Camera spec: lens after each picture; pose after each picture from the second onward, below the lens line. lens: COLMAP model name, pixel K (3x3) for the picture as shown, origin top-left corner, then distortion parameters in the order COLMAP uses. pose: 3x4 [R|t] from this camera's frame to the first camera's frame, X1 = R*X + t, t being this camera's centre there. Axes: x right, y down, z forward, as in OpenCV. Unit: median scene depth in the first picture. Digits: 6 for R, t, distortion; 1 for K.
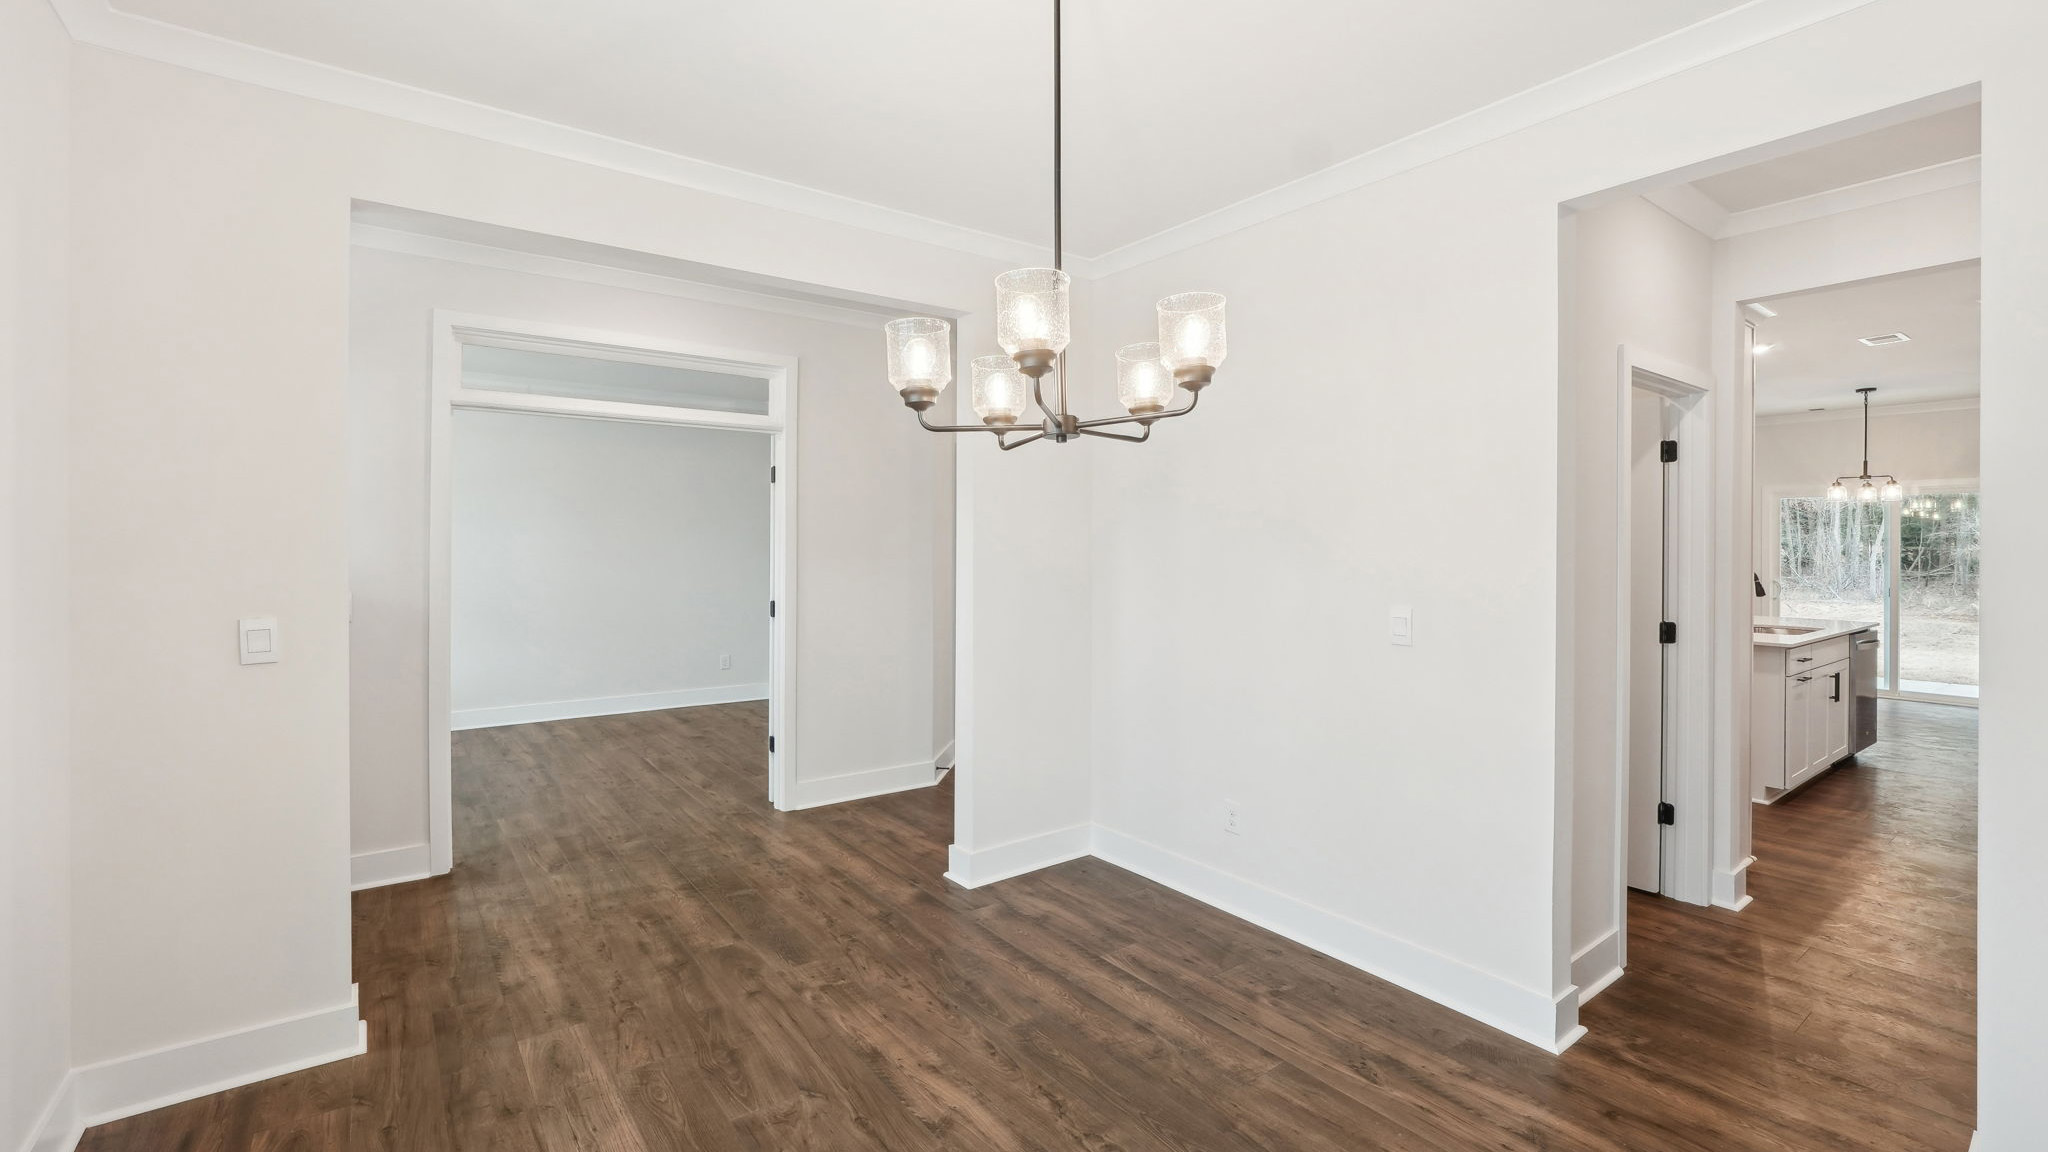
lens RADIAL K [[883.9, 0, 1041.3], [0, 883.9, 544.7], [0, 0, 1]] dist [-0.016745, 0.007439]
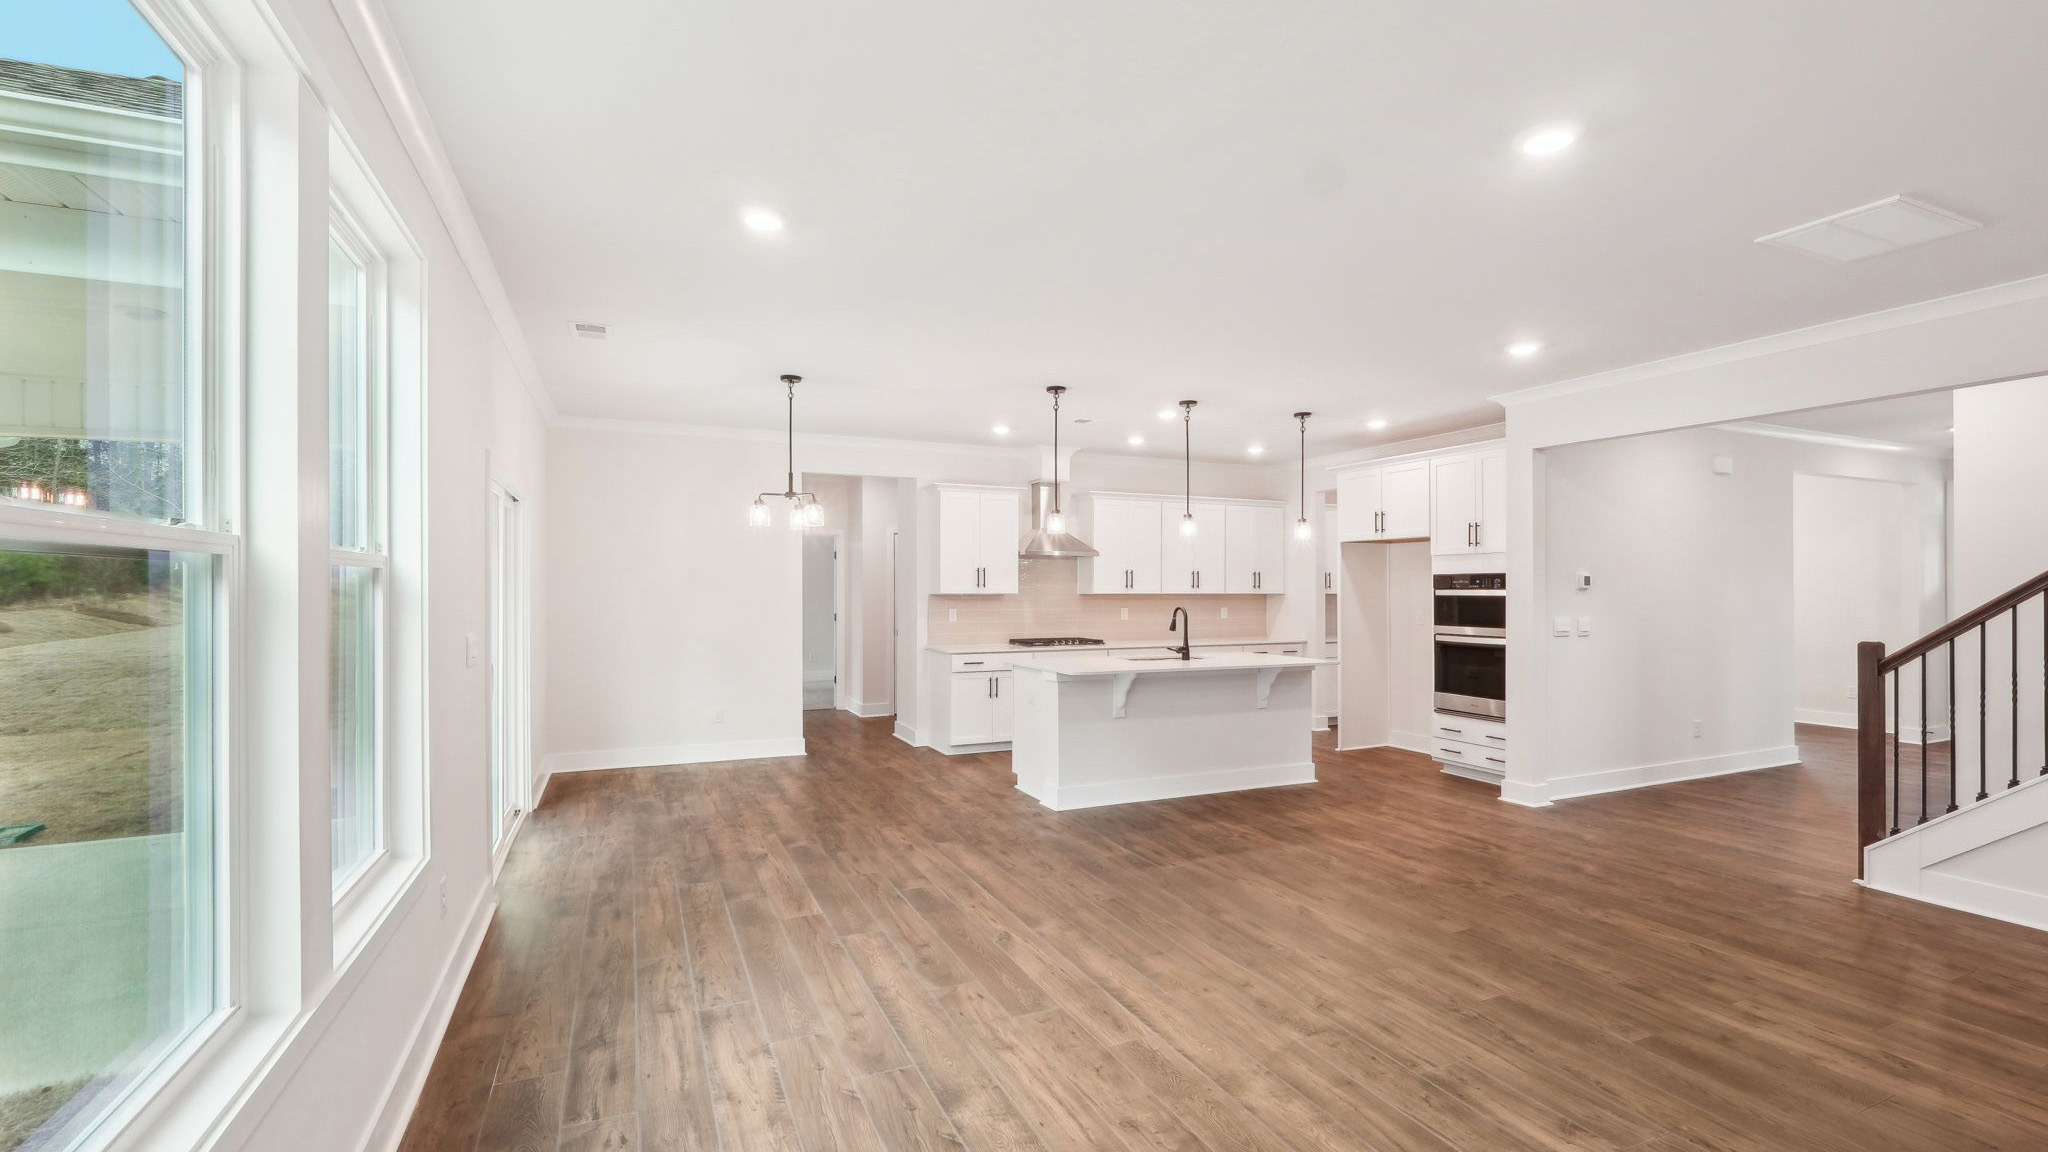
lens RADIAL K [[883.9, 0, 1029.5], [0, 883.9, 584.6], [0, 0, 1]] dist [-0.016745, 0.007439]
pose [[-0.974529, -0.001976, 0.224251, 0.743414], [-0.003101, 0.999984, -0.004665, 0.003847], [-0.224238, -0.005242, -0.974520, 2.198319]]
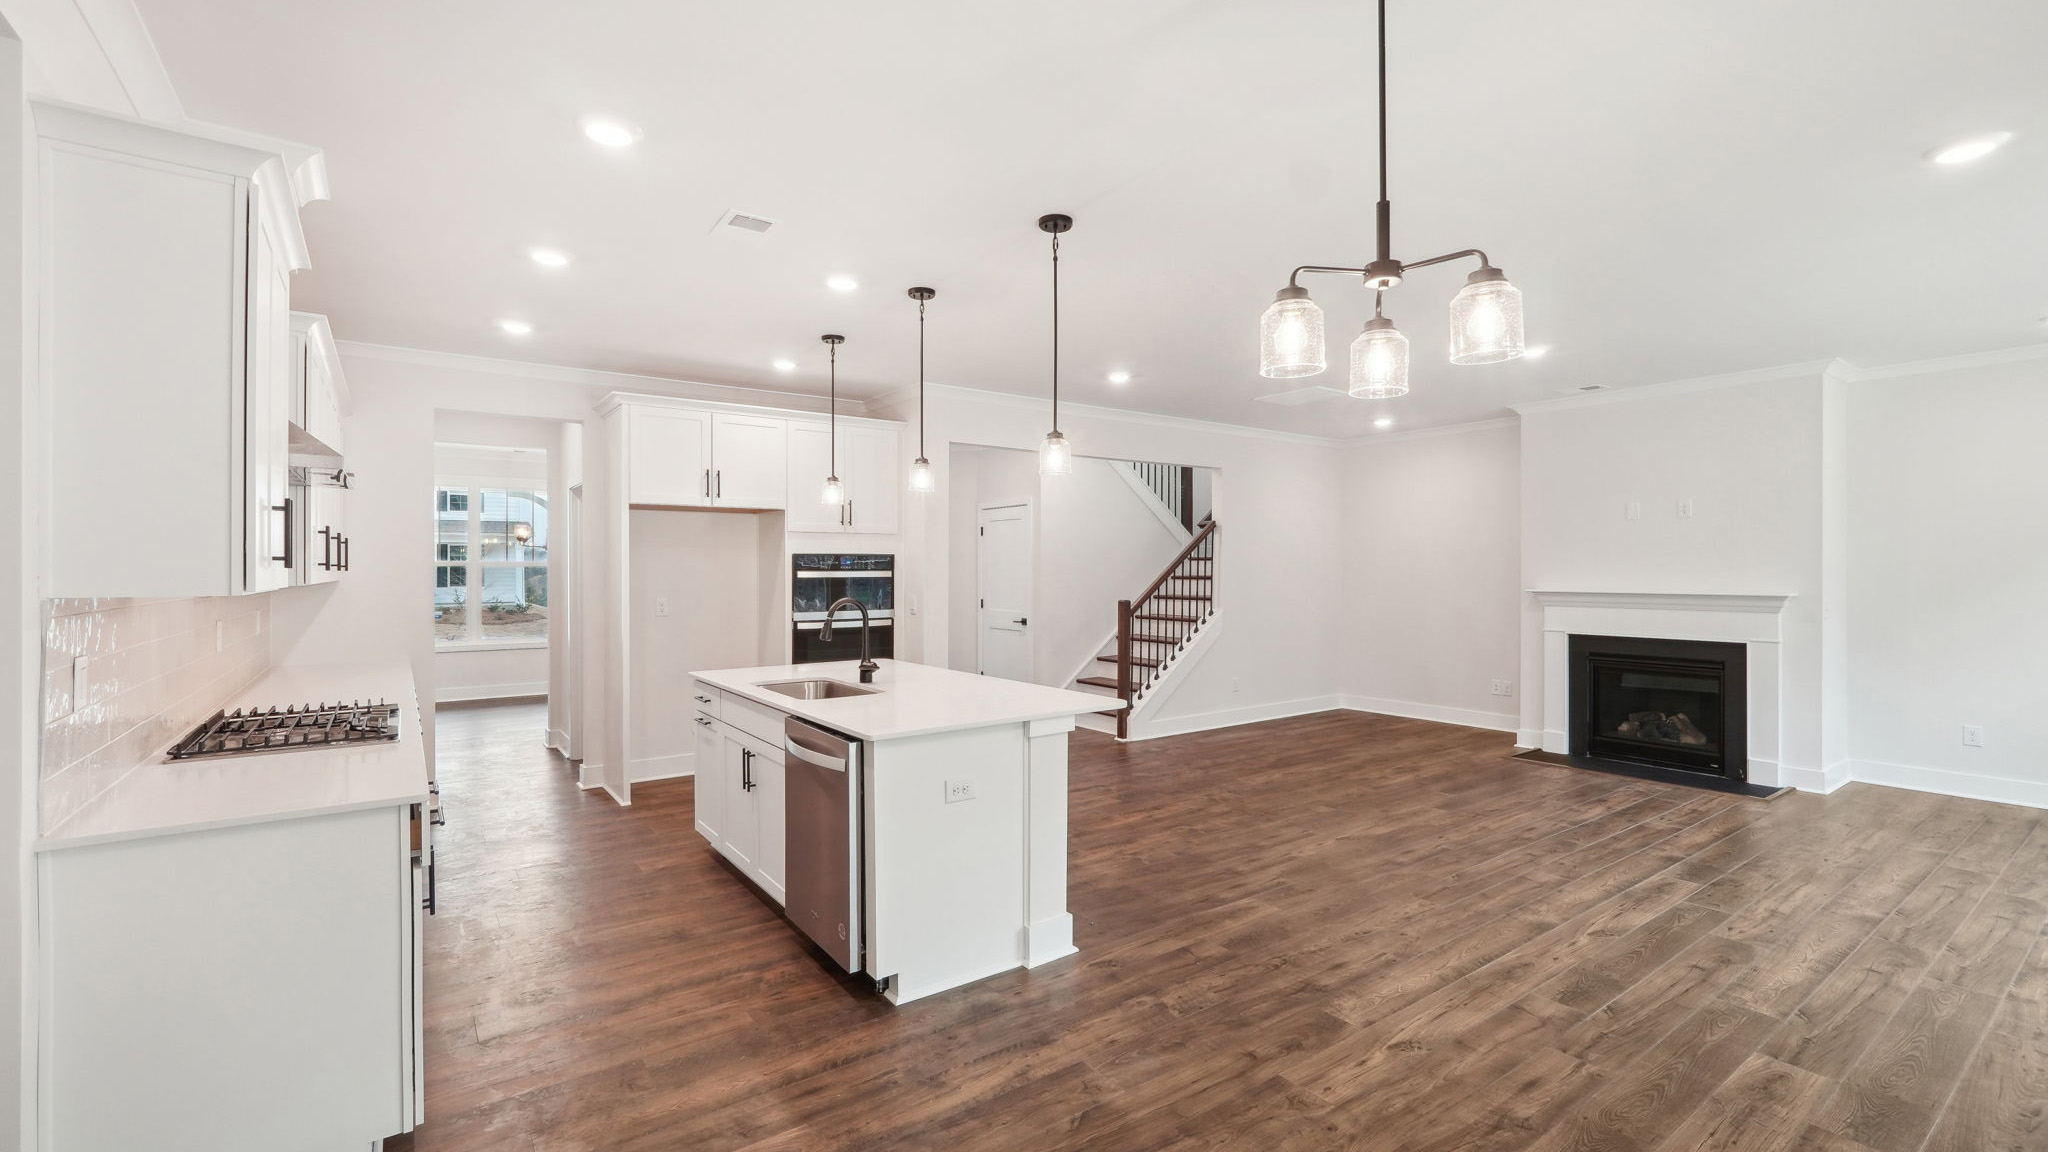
lens RADIAL K [[883.9, 0, 1025.2], [0, 883.9, 569.9], [0, 0, 1]] dist [-0.016745, 0.007439]
pose [[-0.026924, -0.002953, -0.999633, 1.532876], [0.002096, 0.999993, -0.003010, 0.005262], [0.999635, -0.002176, -0.026917, 1.182228]]
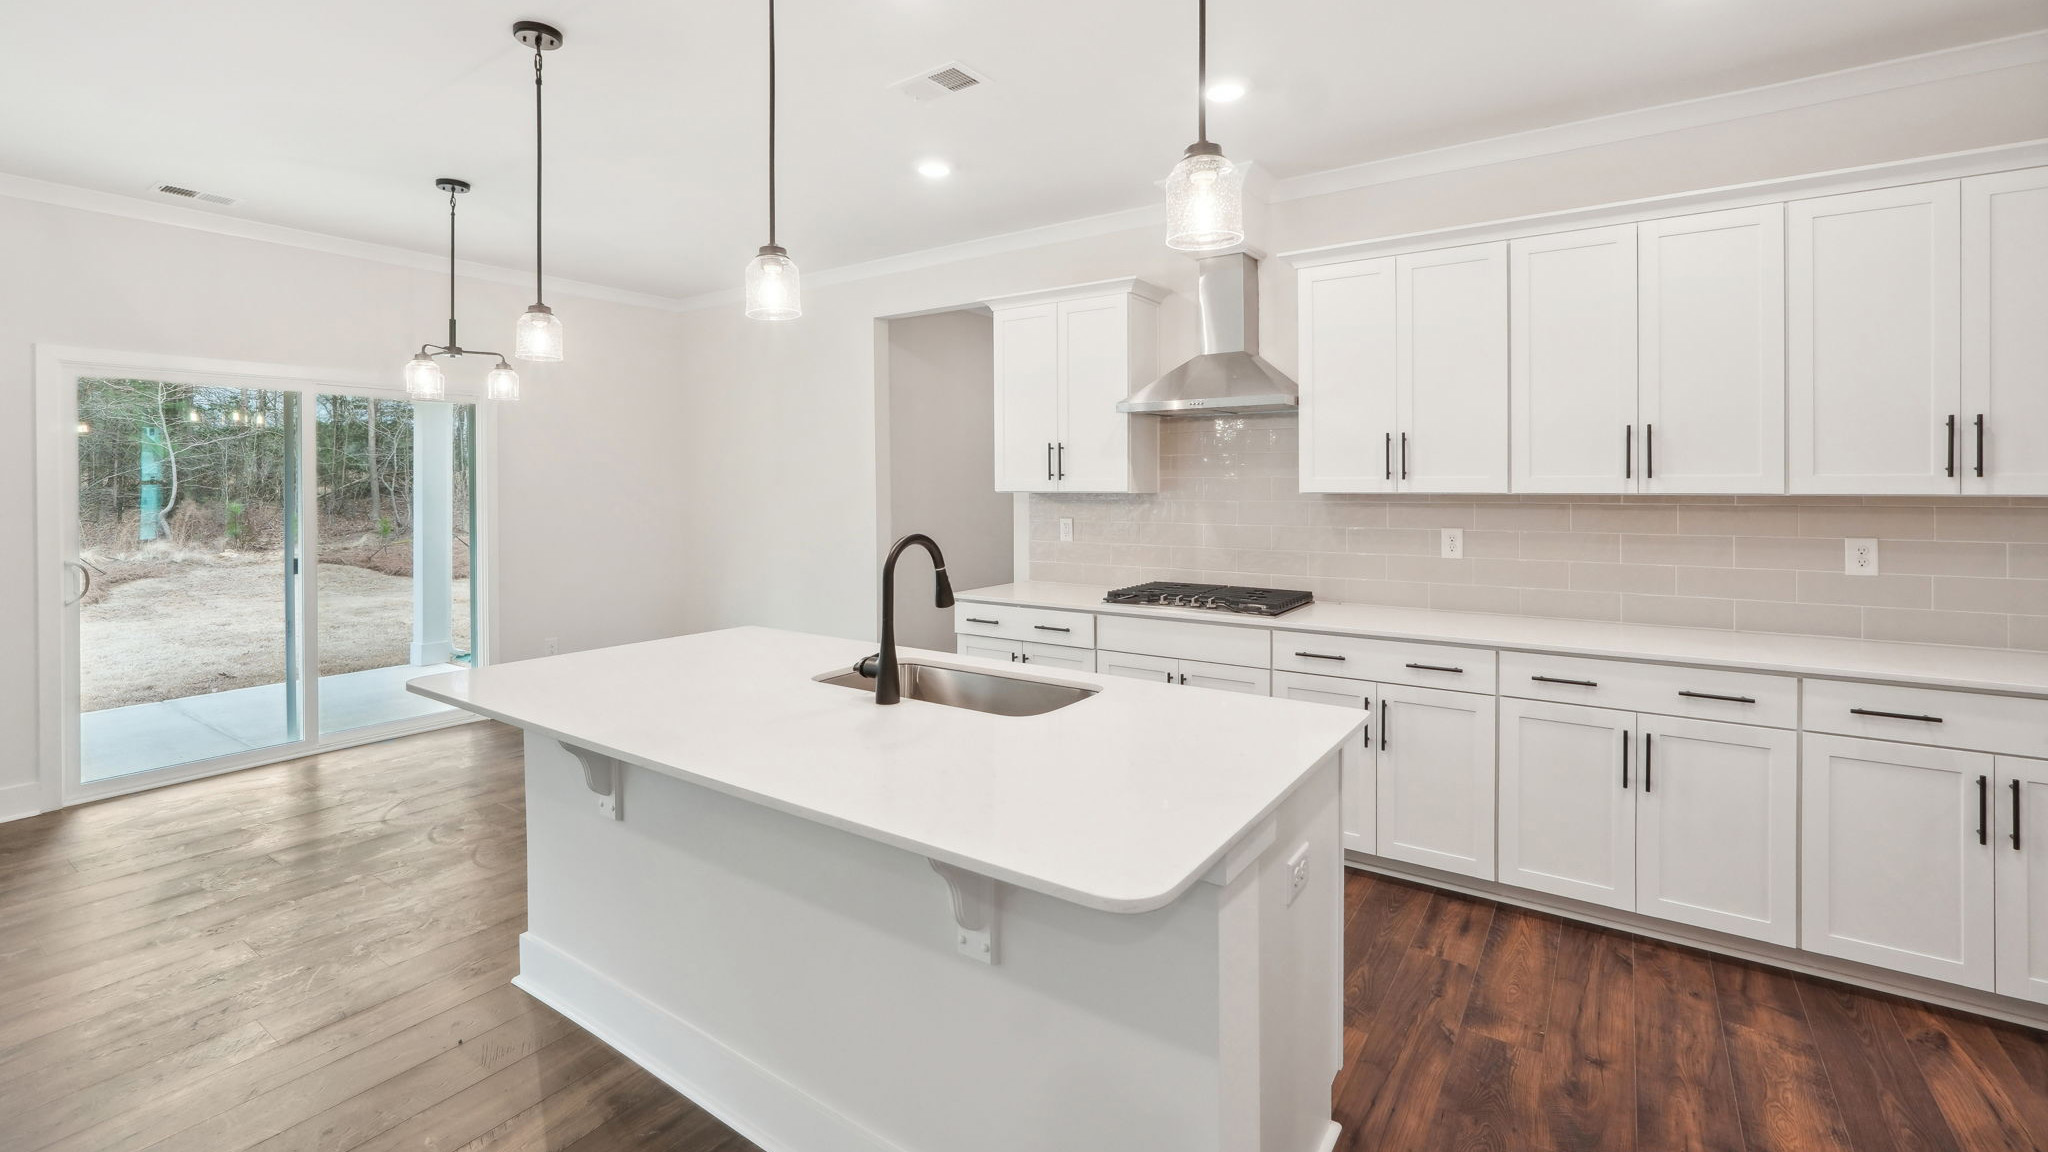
lens RADIAL K [[883.9, 0, 1017.2], [0, 883.9, 482.1], [0, 0, 1]] dist [-0.016745, 0.007439]
pose [[-0.320628, 0.002732, 0.947201, 0.433945], [0.003387, 0.999993, -0.001738, 0.004762], [-0.947199, 0.002651, -0.320635, 1.096573]]
